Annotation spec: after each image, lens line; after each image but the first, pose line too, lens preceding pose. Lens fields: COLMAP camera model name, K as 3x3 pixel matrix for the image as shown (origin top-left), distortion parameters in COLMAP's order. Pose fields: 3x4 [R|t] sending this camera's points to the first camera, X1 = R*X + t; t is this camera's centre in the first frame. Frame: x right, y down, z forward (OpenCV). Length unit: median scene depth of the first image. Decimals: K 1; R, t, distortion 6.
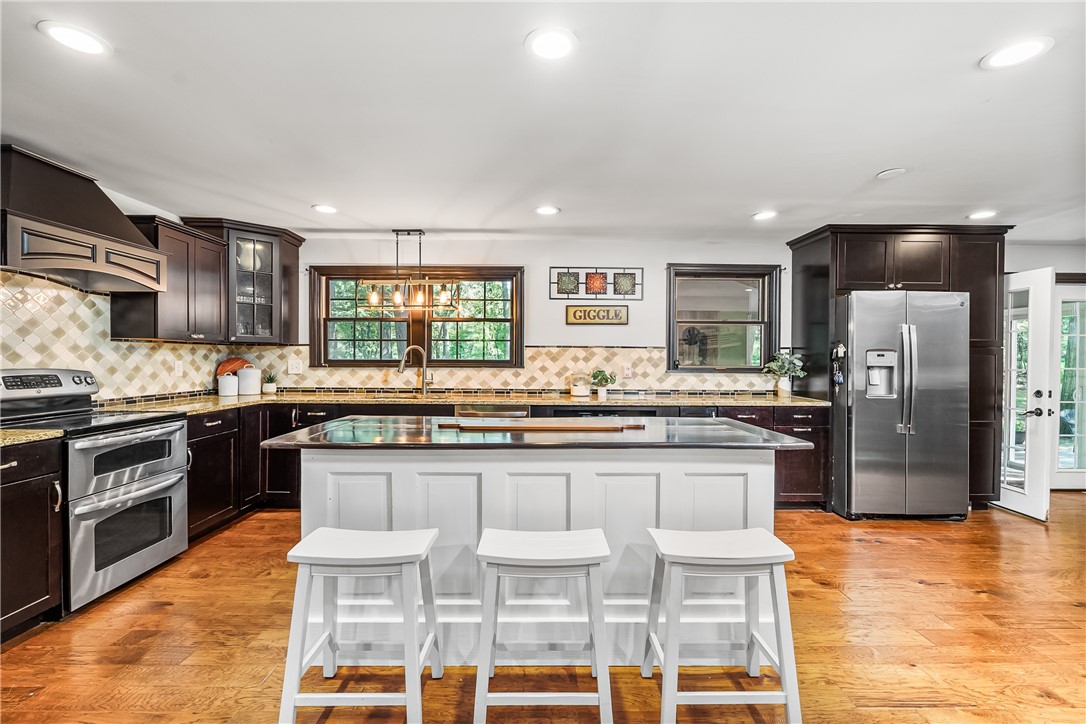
lens RADIAL K [[484.8, 0, 552.7], [0, 484.8, 360.4], [0, 0, 1]] dist [-0.005492, -0.002417]
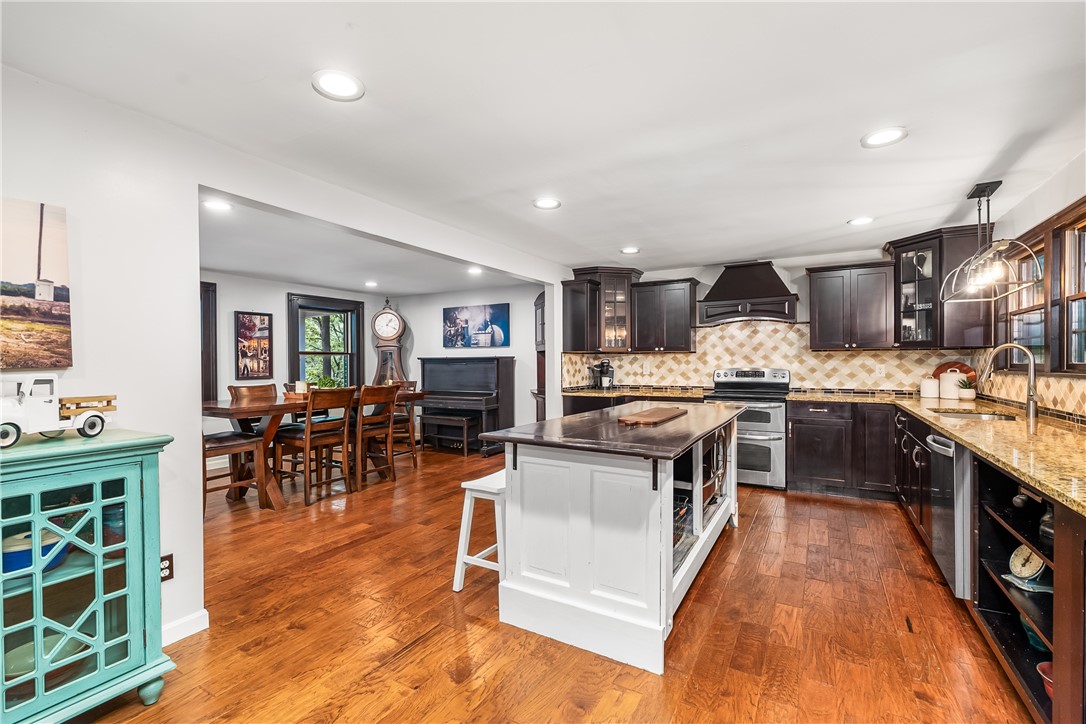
lens RADIAL K [[484.8, 0, 540.0], [0, 484.8, 365.8], [0, 0, 1]] dist [-0.005492, -0.002417]
pose [[-0.525926, 0.004738, -0.850517, 0.636003], [-0.002083, 0.999974, 0.006858, -0.002112], [0.850528, 0.005378, -0.525902, 0.766281]]
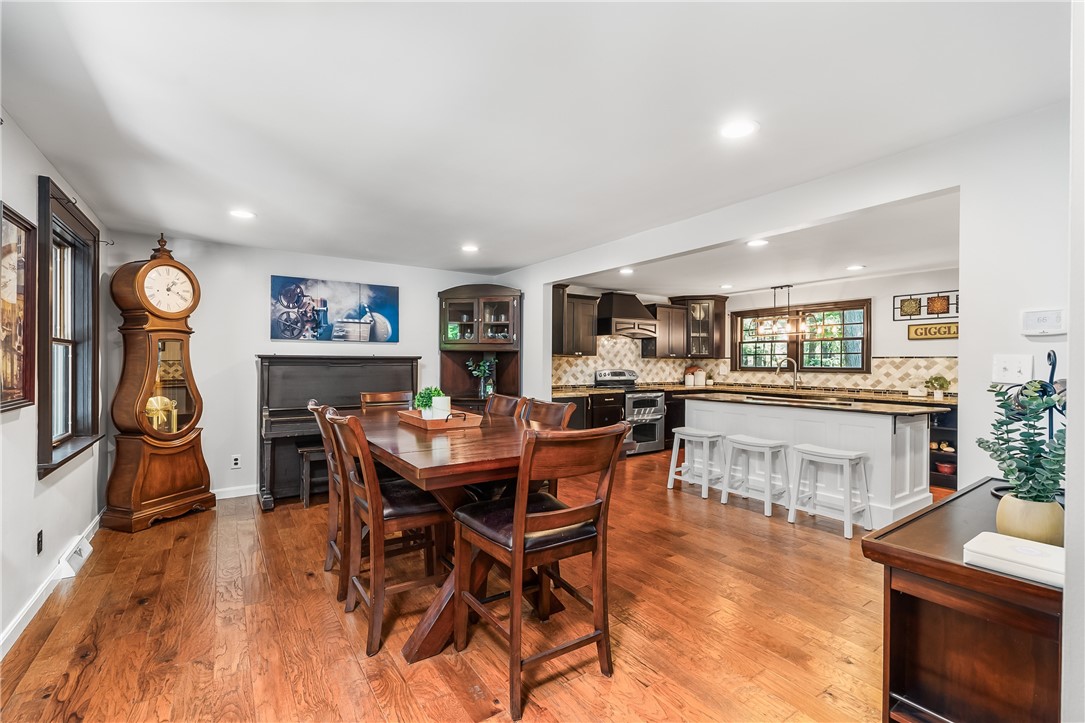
lens RADIAL K [[484.4, 0, 540.5], [0, 484.4, 364.2], [0, 0, 1]] dist [-0.005492, -0.002417]
pose [[0.547888, 0.000553, -0.836552, 0.568464], [-0.007511, 0.999963, -0.004259, 0.002031], [0.836518, 0.008617, 0.547871, -0.509261]]
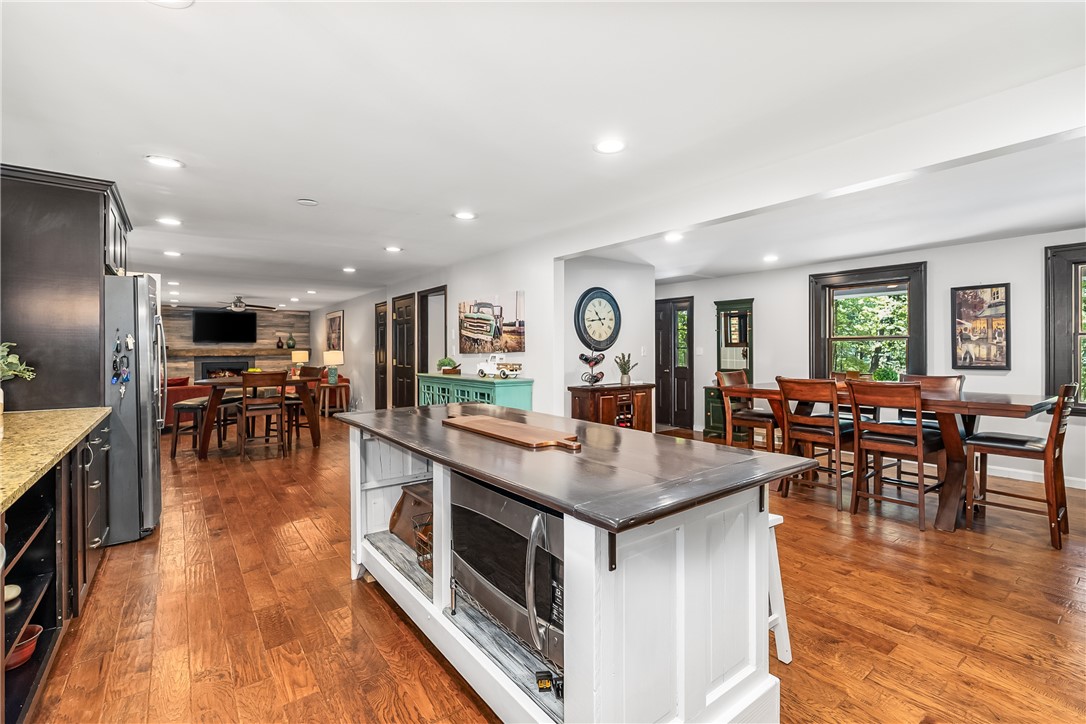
lens RADIAL K [[484.8, 0, 546.2], [0, 484.8, 350.4], [0, 0, 1]] dist [-0.005492, -0.002417]
pose [[-0.593970, -0.001925, 0.804485, -0.427296], [0.004851, 0.999970, 0.005974, -0.007415], [-0.804472, 0.007451, -0.593943, 0.791061]]
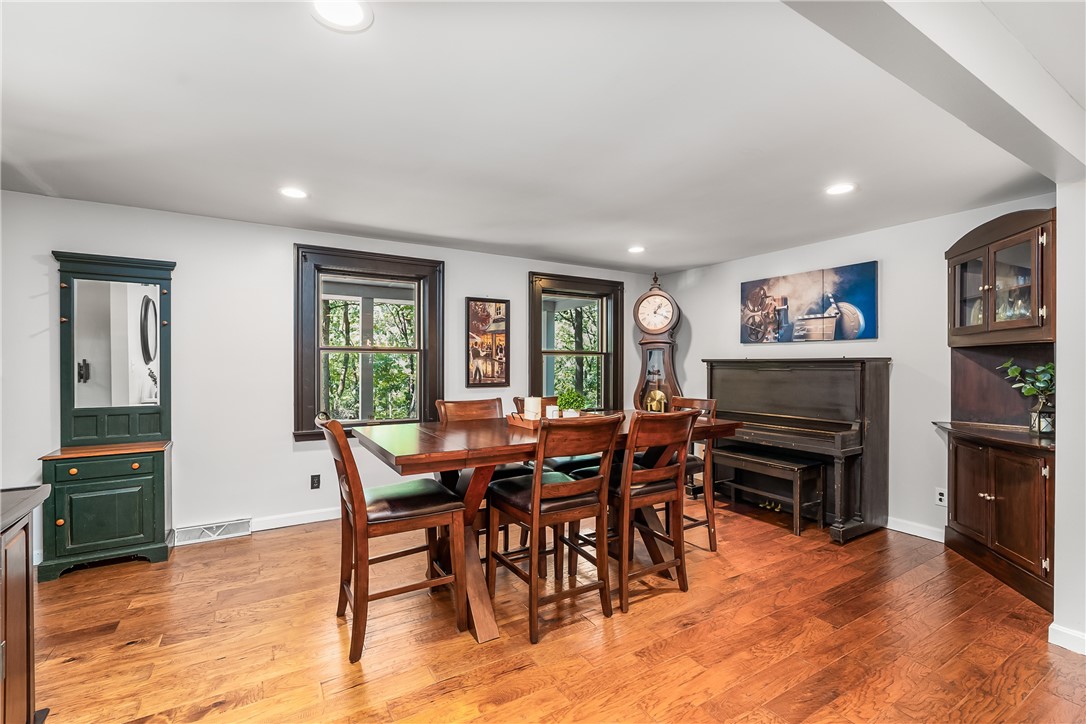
lens RADIAL K [[484.8, 0, 543.7], [0, 484.8, 367.3], [0, 0, 1]] dist [-0.005492, -0.002417]
pose [[-0.864447, -0.002622, -0.502717, 0.307495], [-0.009417, 0.999895, 0.010977, -0.007201], [0.502635, 0.014223, -0.864382, 0.307452]]
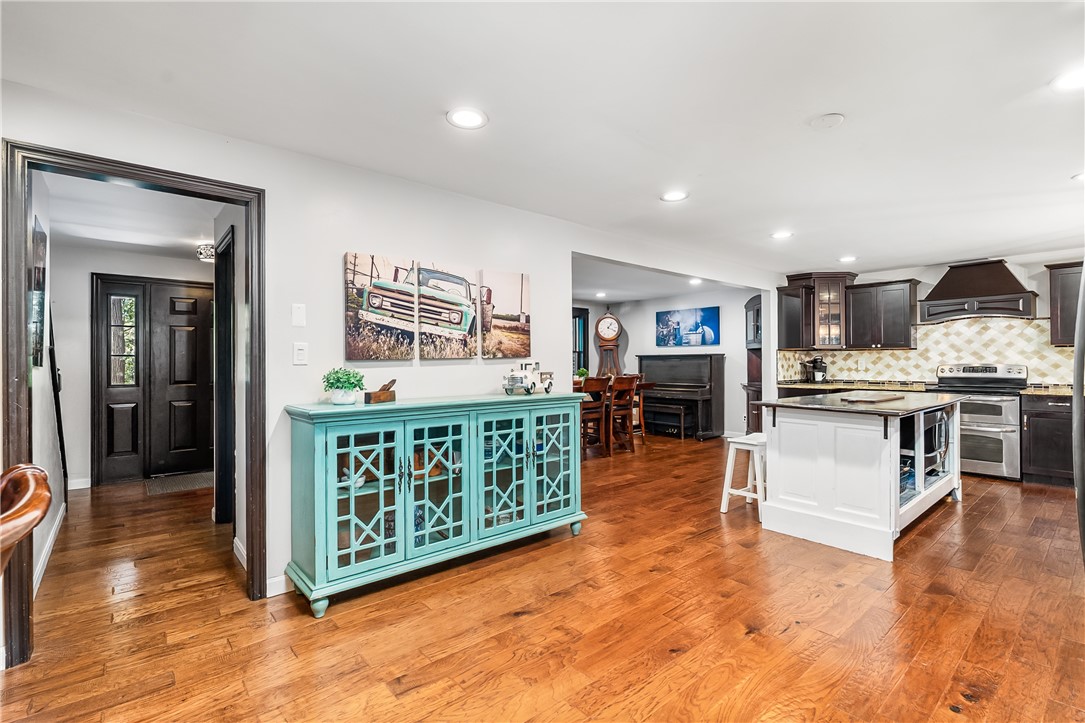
lens RADIAL K [[484.4, 0, 547.4], [0, 484.4, 360.6], [0, 0, 1]] dist [-0.005492, -0.002417]
pose [[-0.778700, -0.004090, -0.627383, 0.952566], [-0.004553, 0.999989, -0.000867, 0.008414], [0.627380, 0.002181, -0.778710, 0.839306]]
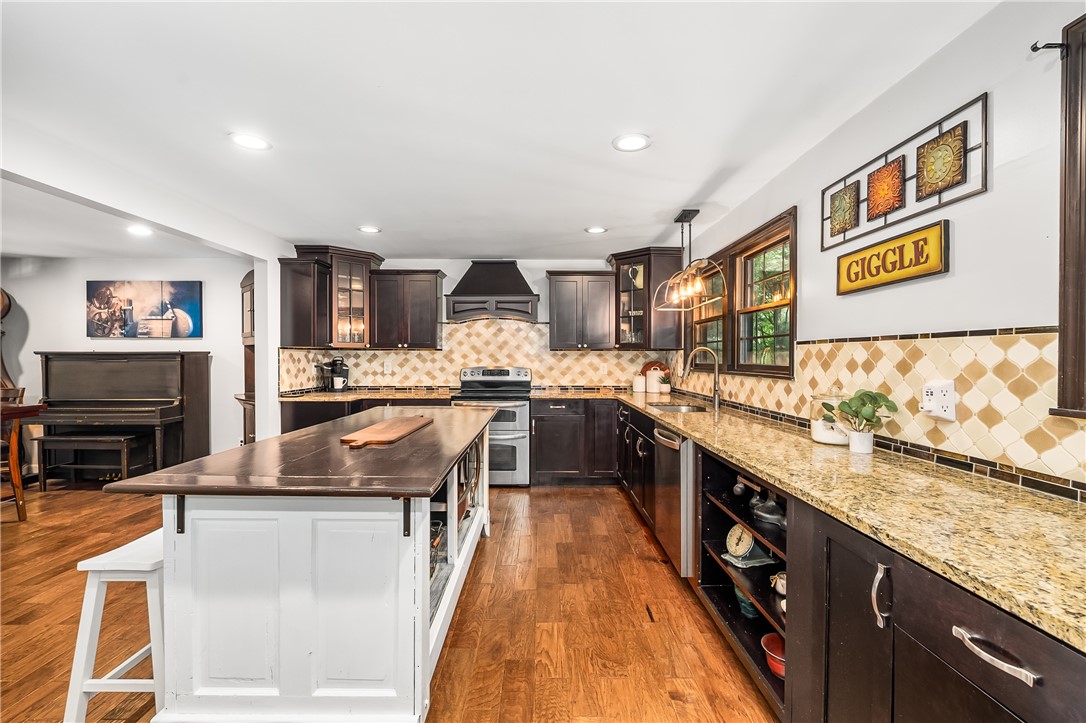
lens RADIAL K [[484.8, 0, 550.2], [0, 484.8, 363.1], [0, 0, 1]] dist [-0.005492, -0.002417]
pose [[-0.008839, 0.006460, -0.999940, 0.533196], [-0.007174, 0.999953, 0.006523, -0.006427], [0.999935, 0.007232, -0.008792, 0.723304]]
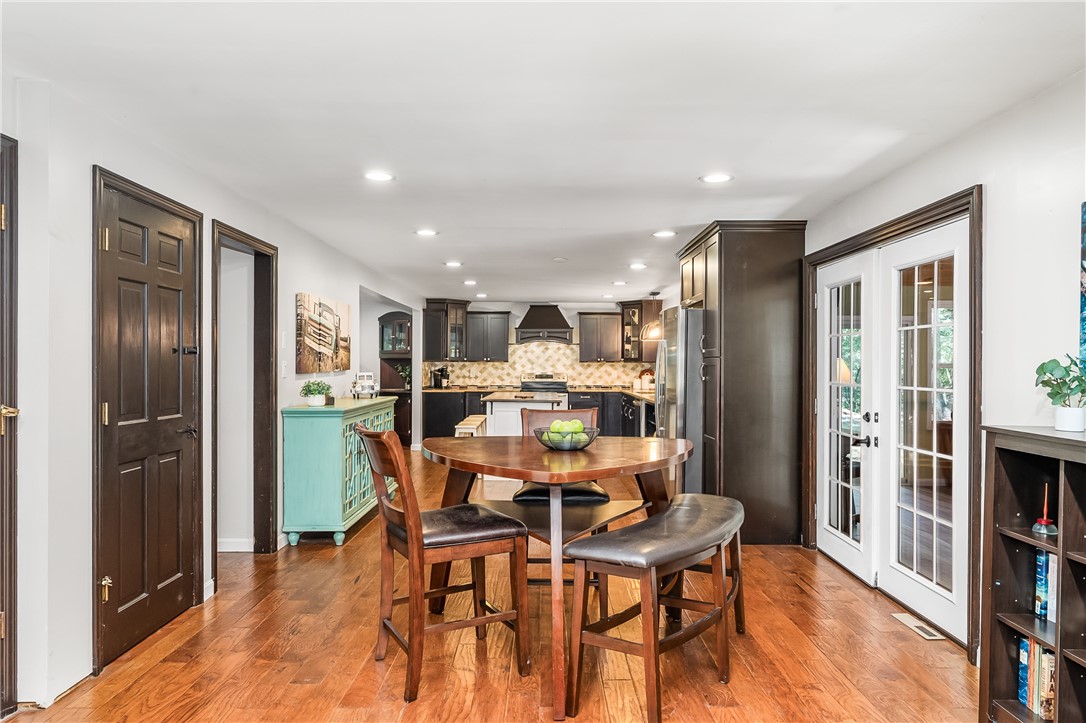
lens RADIAL K [[703.5, 0, 564.1], [0, 703.5, 362.2], [0, 0, 1]] dist [0.007496, 0.000392]
pose [[0.004438, -0.009500, -0.999945, 1.967139], [-0.009388, 0.999910, -0.009541, -0.003895], [0.999946, 0.009430, 0.004349, 0.644091]]
